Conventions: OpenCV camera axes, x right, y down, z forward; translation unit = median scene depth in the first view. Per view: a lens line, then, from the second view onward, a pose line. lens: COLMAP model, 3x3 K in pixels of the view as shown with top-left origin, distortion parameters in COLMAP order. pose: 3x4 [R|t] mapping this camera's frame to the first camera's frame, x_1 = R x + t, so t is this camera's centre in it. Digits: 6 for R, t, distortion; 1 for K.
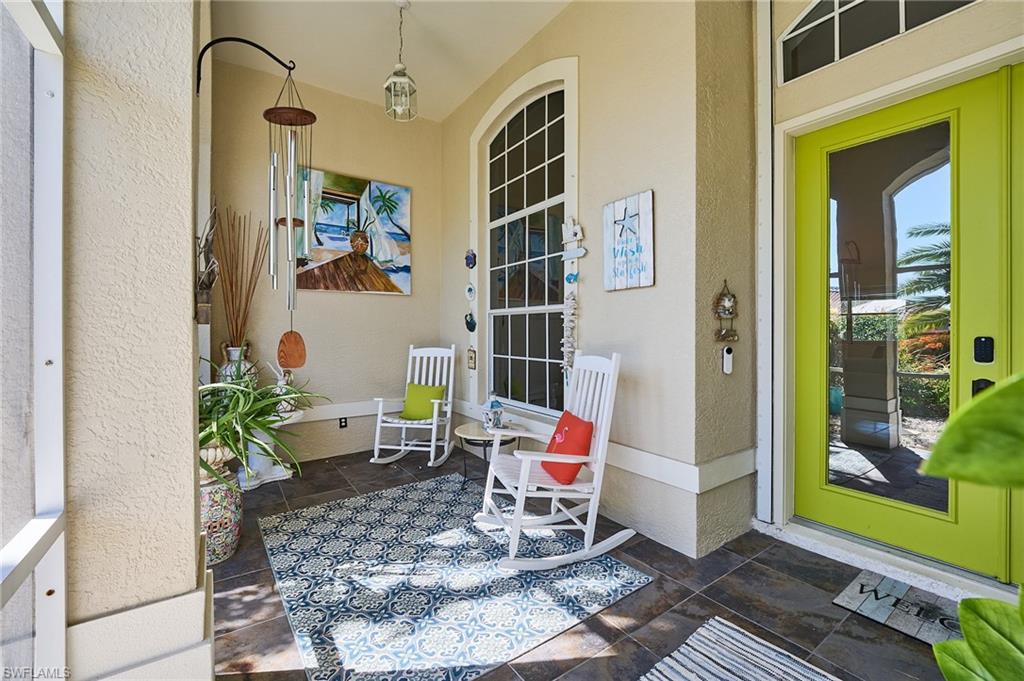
lens RADIAL K [[425.1, 0, 514.7], [0, 425.1, 328.2], [0, 0, 1]] dist [-0.000848, -0.000296]
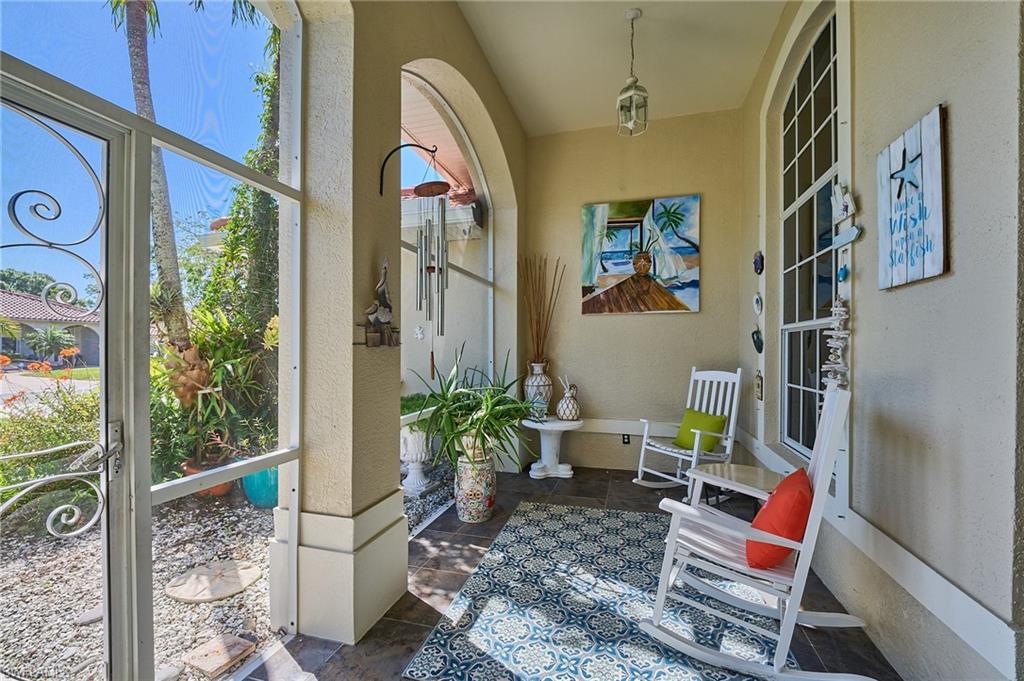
lens RADIAL K [[429.7, 0, 512.9], [0, 429.7, 344.6], [0, 0, 1]] dist [-0.000334, -0.000136]
pose [[0.622375, -0.005388, -0.782701, 0.249928], [0.001776, 0.999983, -0.005471, -0.004143], [0.782718, 0.002015, 0.622374, 0.129403]]
